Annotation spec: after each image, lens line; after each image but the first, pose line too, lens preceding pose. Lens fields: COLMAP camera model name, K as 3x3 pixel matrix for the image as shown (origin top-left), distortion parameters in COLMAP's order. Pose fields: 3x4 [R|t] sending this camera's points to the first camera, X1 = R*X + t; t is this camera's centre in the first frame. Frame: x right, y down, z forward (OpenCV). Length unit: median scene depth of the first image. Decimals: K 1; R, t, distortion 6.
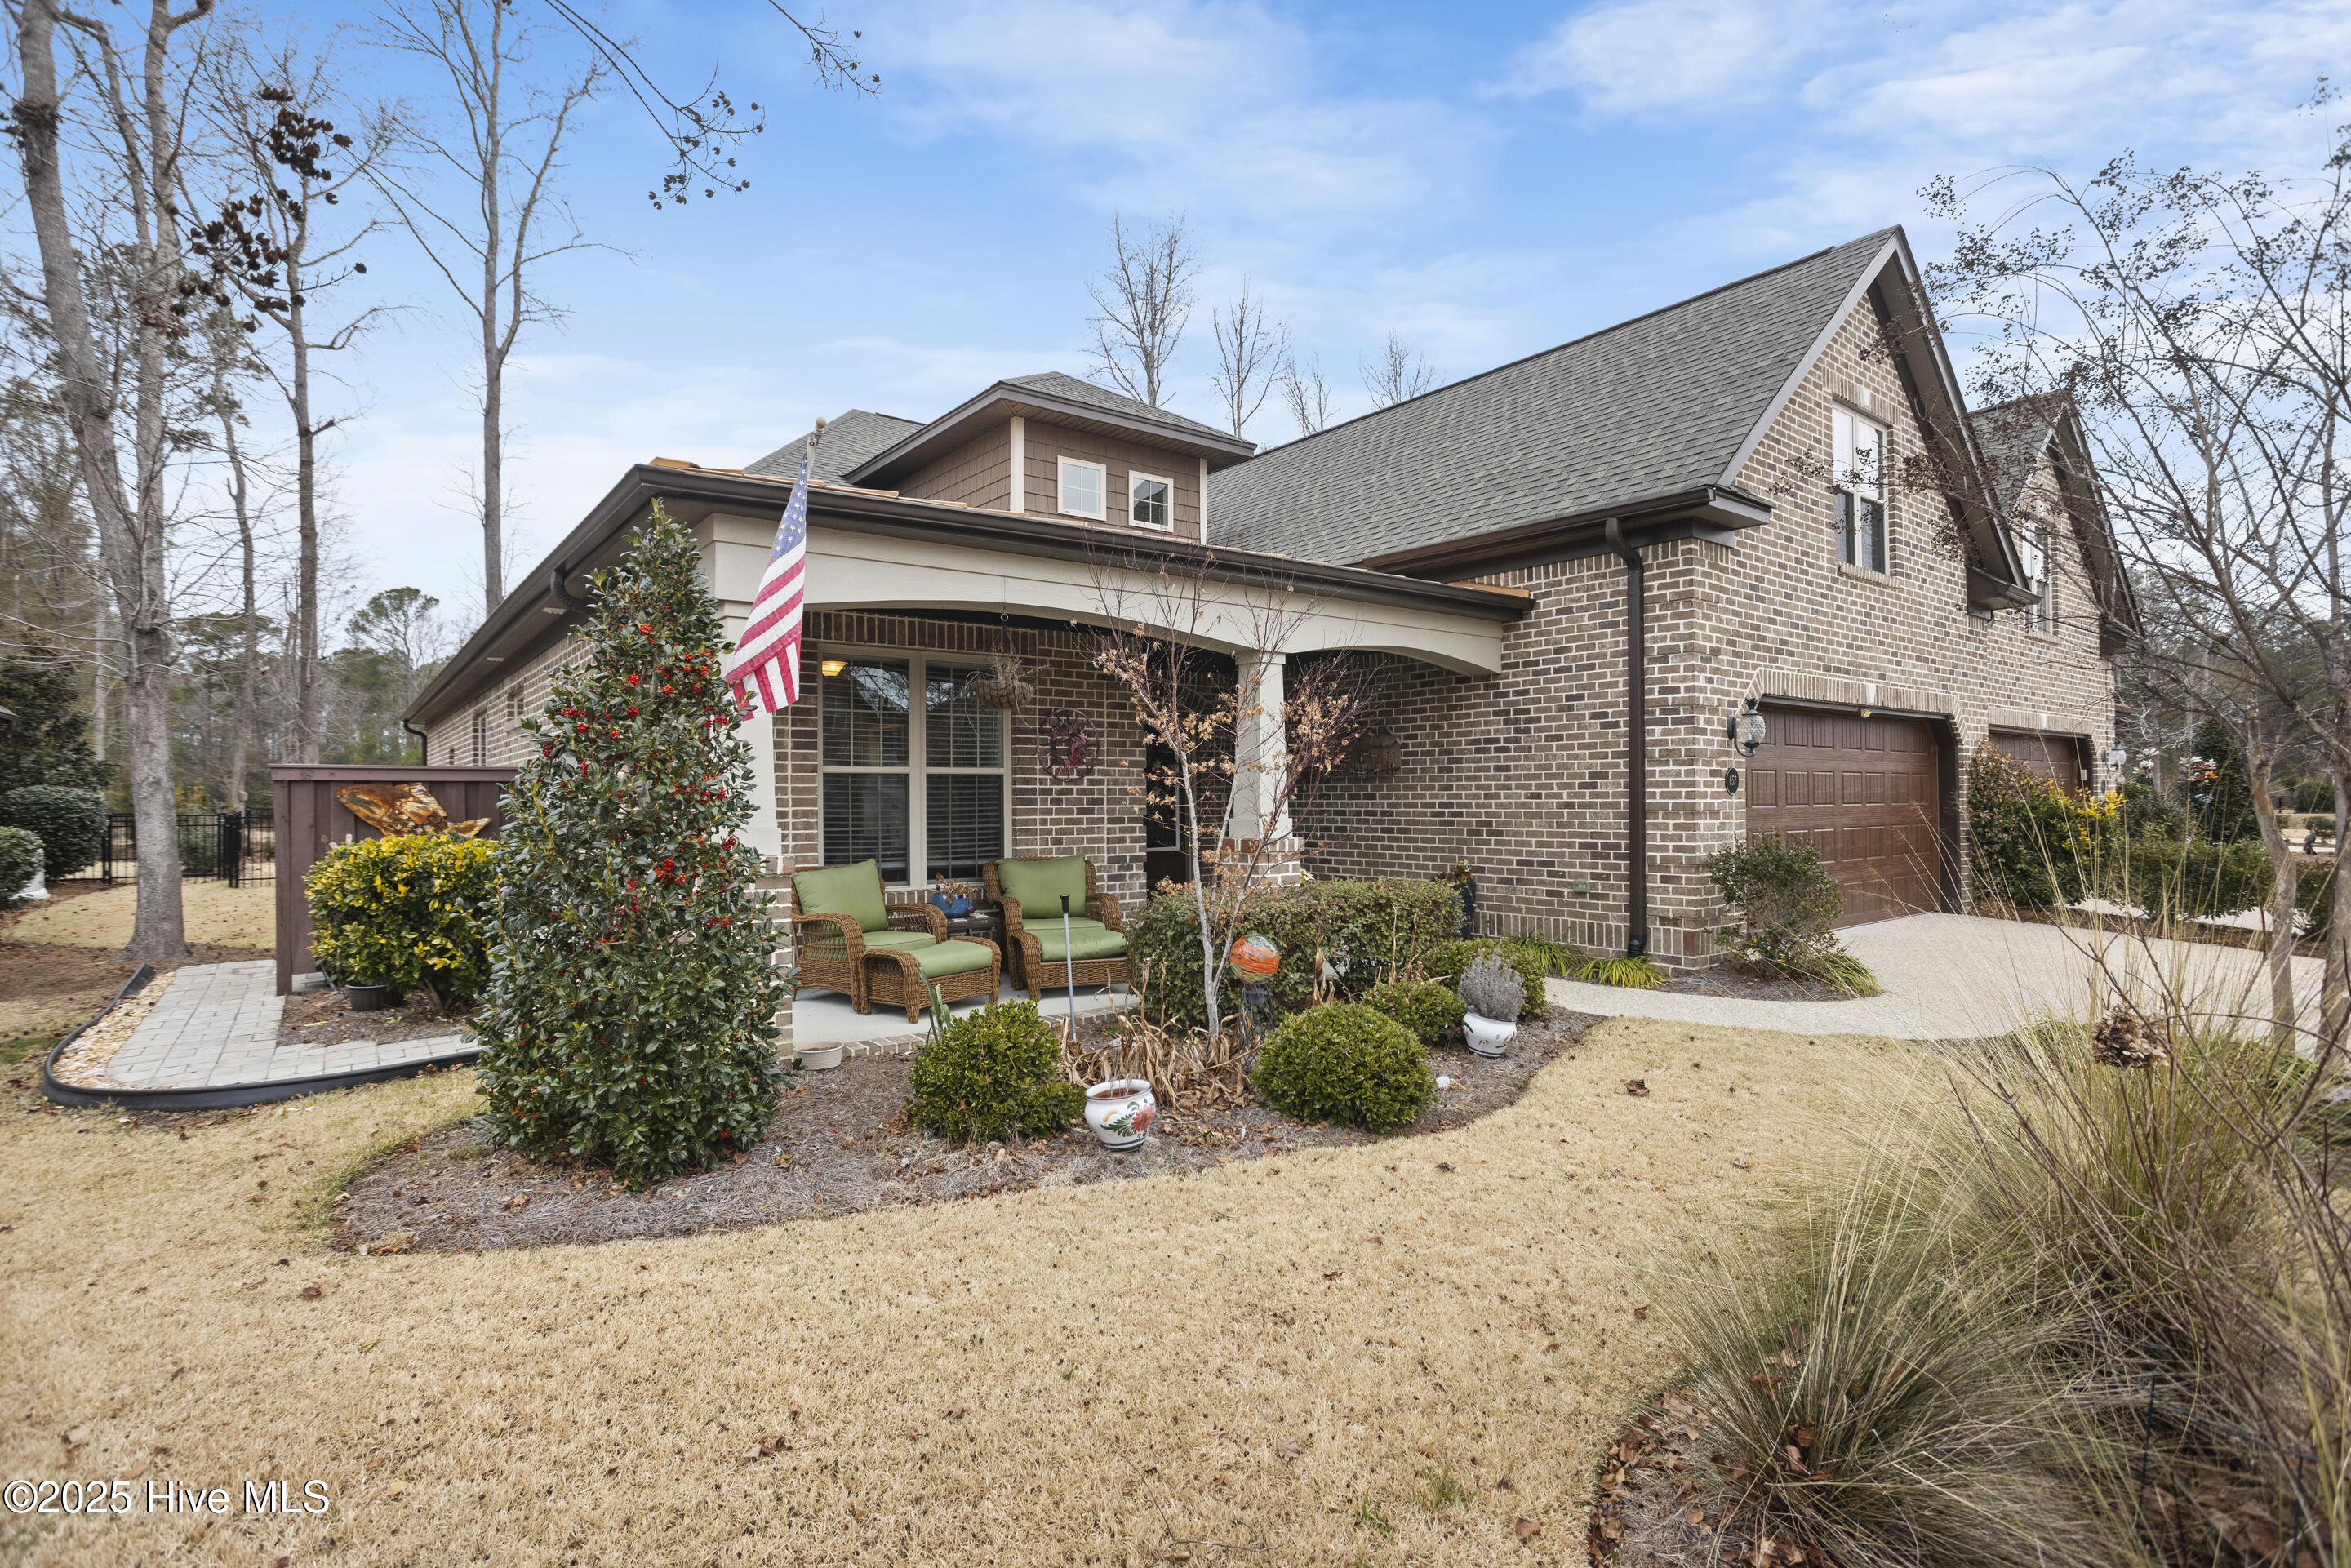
lens RADIAL K [[1136.1, 0, 1185.4], [0, 1136.1, 777.5], [0, 0, 1]] dist [-0.034350, 0.021822]
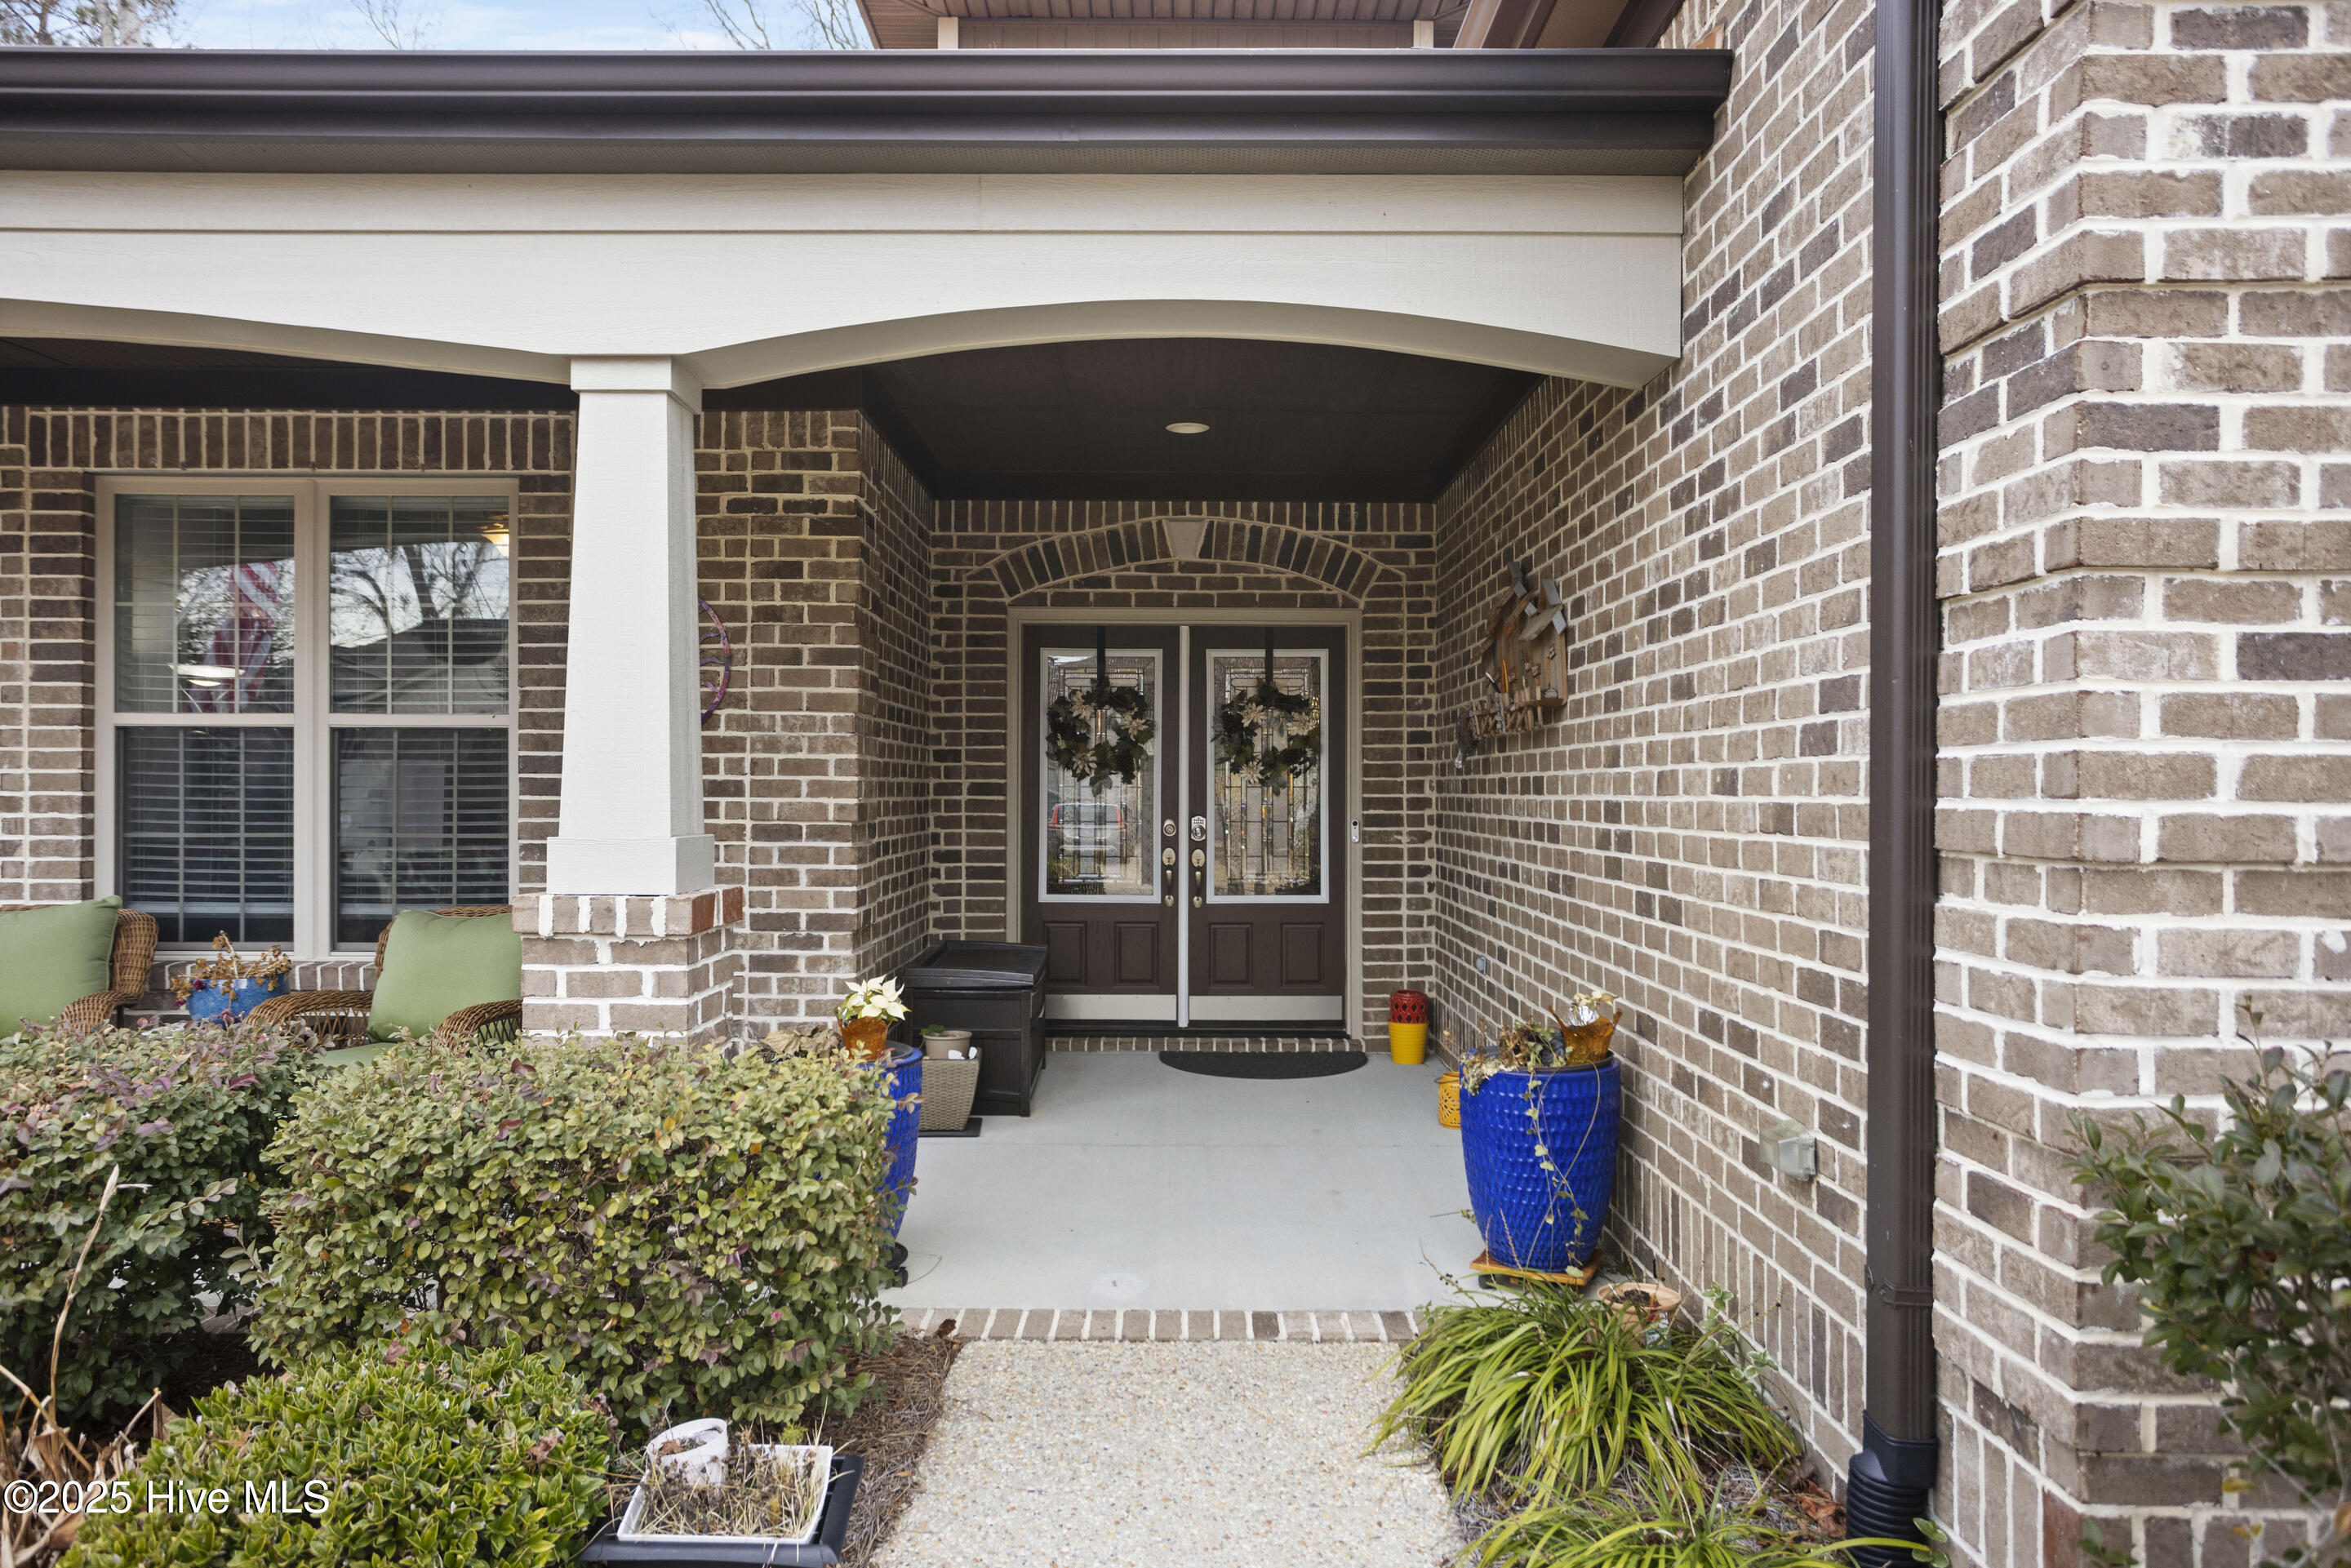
lens RADIAL K [[1576.3, 0, 1168.7], [0, 1576.3, 785.4], [0, 0, 1]] dist [0.016561, 0.001235]
pose [[0.787192, 0.007872, -0.616657, 0.432801], [0.000574, 0.999909, 0.013498, 0.011785], [0.616707, -0.010979, 0.787116, 0.618666]]
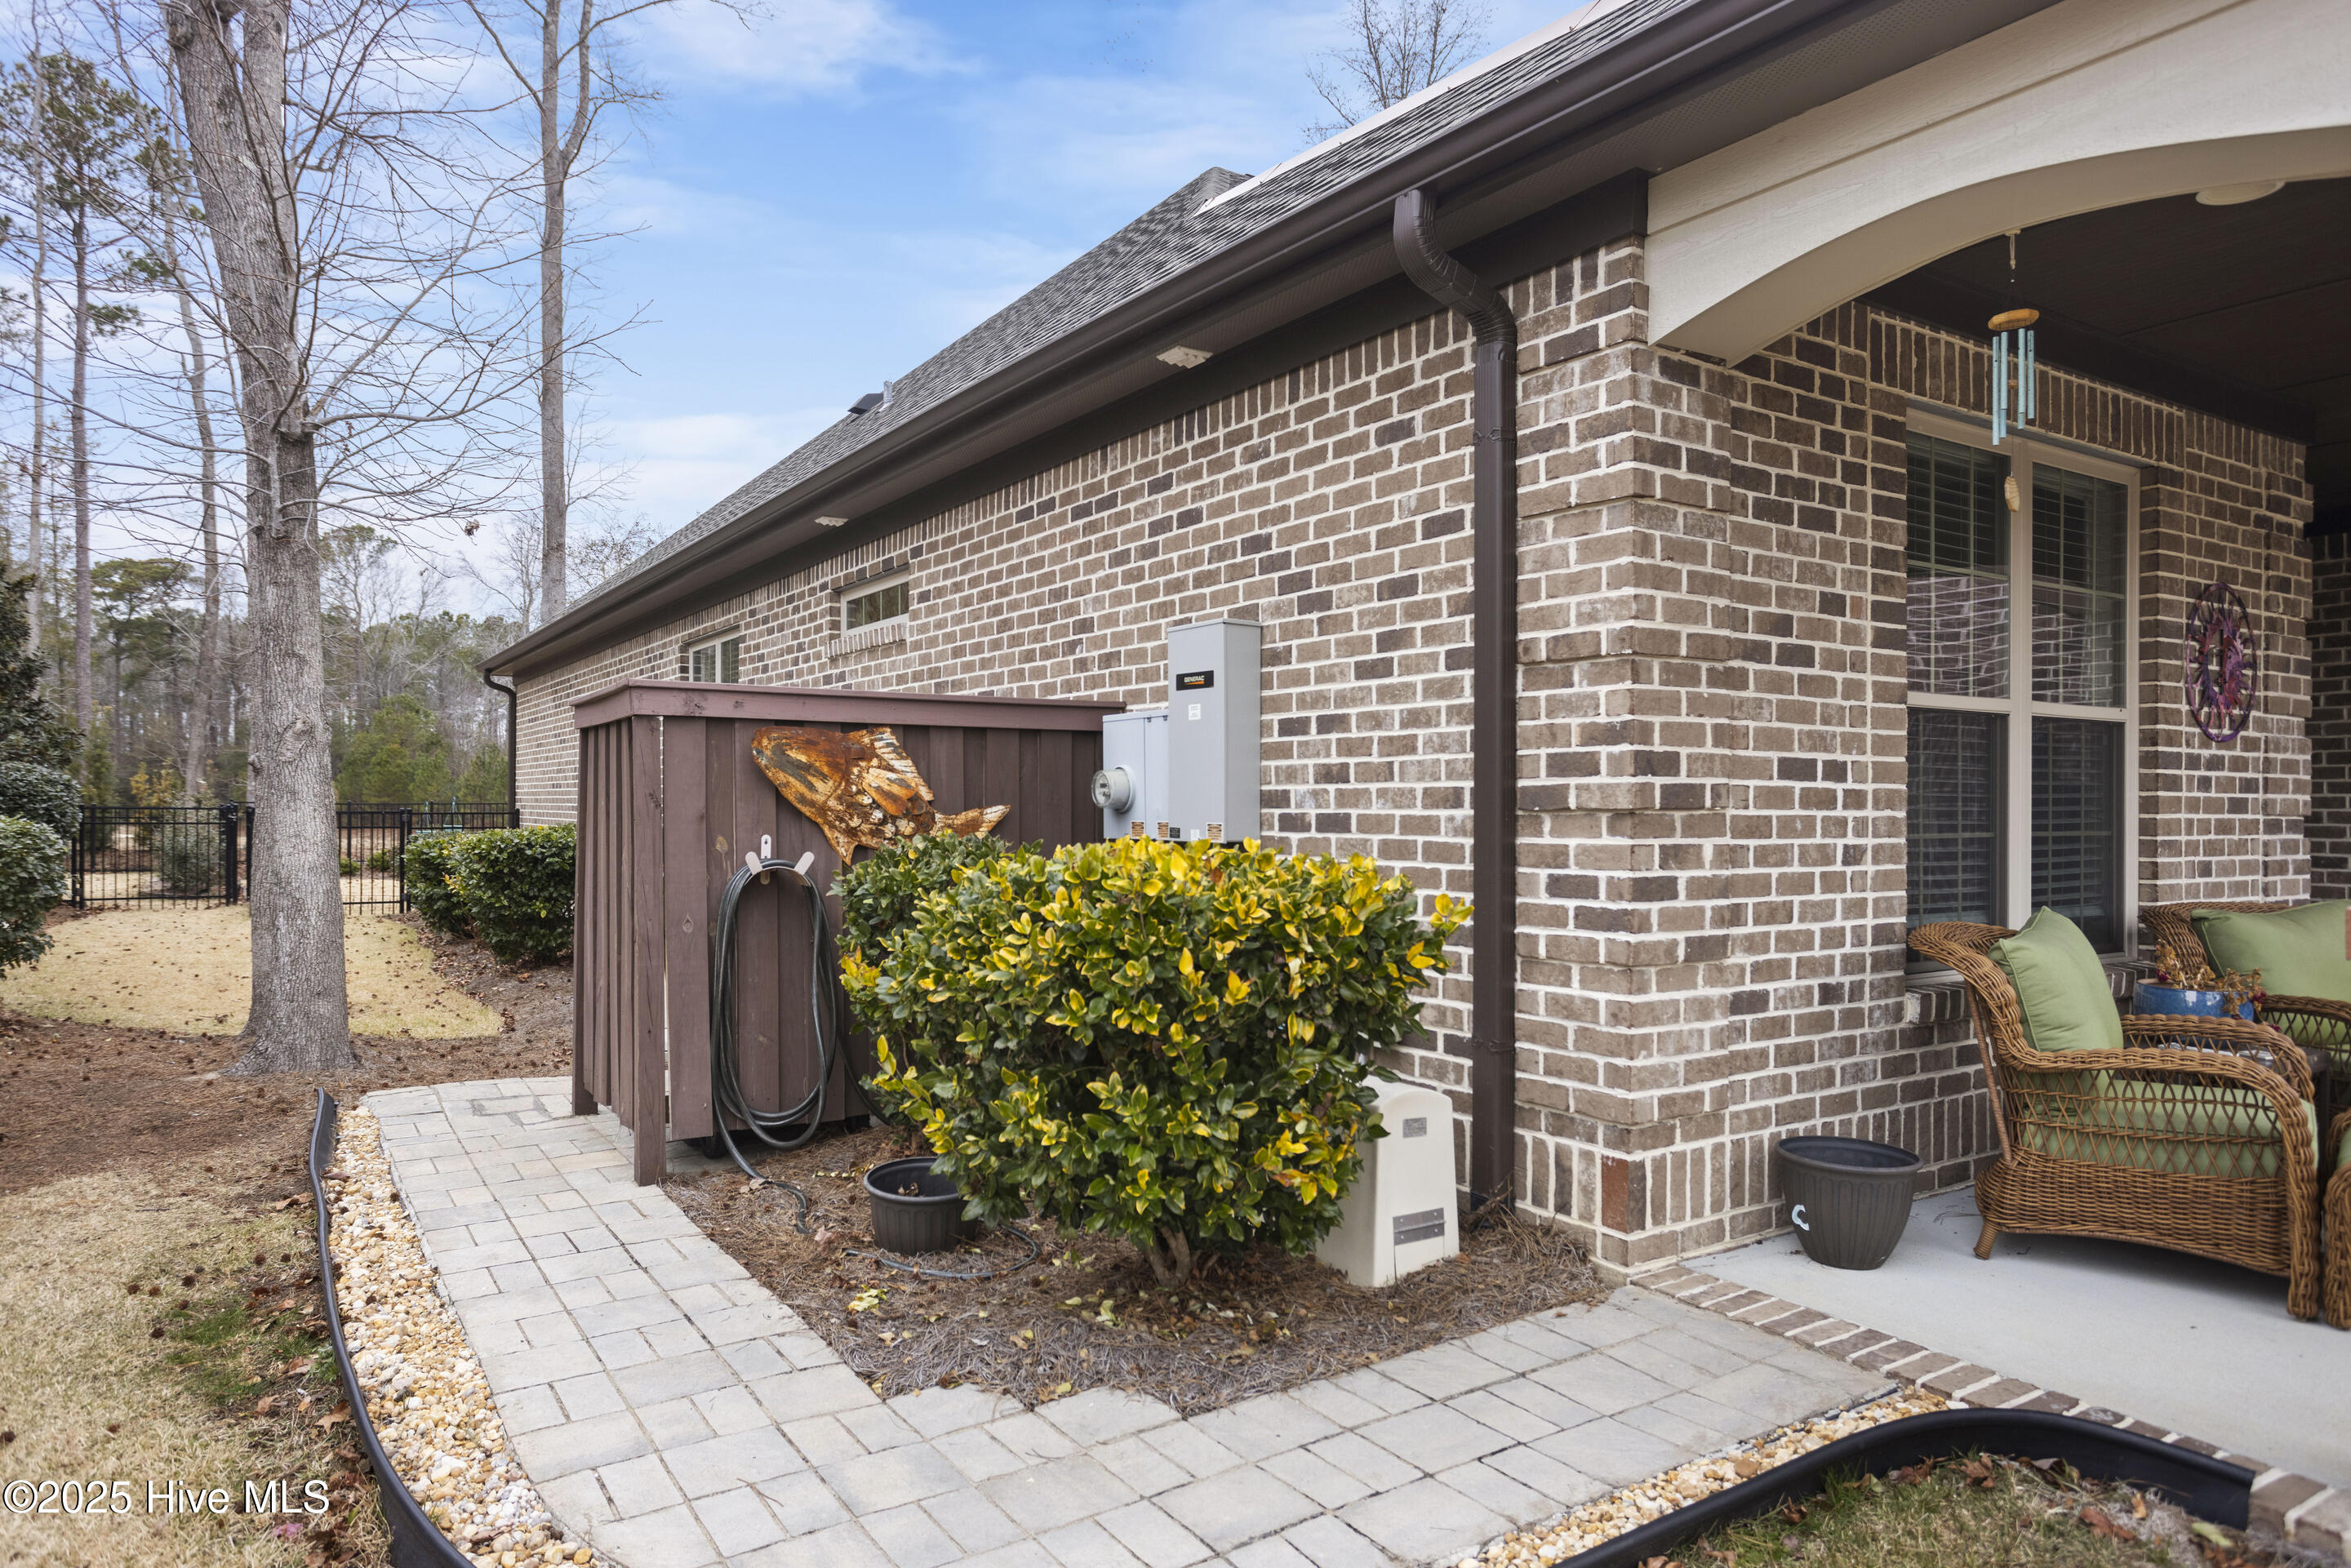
lens RADIAL K [[1464.4, 0, 1180.2], [0, 1464.4, 805.0], [0, 0, 1]] dist [-0.014392, 0.013383]
pose [[0.996709, 0.011248, -0.080285, -0.465846], [-0.009877, 0.999799, 0.017449, 0.022866], [0.080465, -0.016599, 0.996619, 0.361418]]
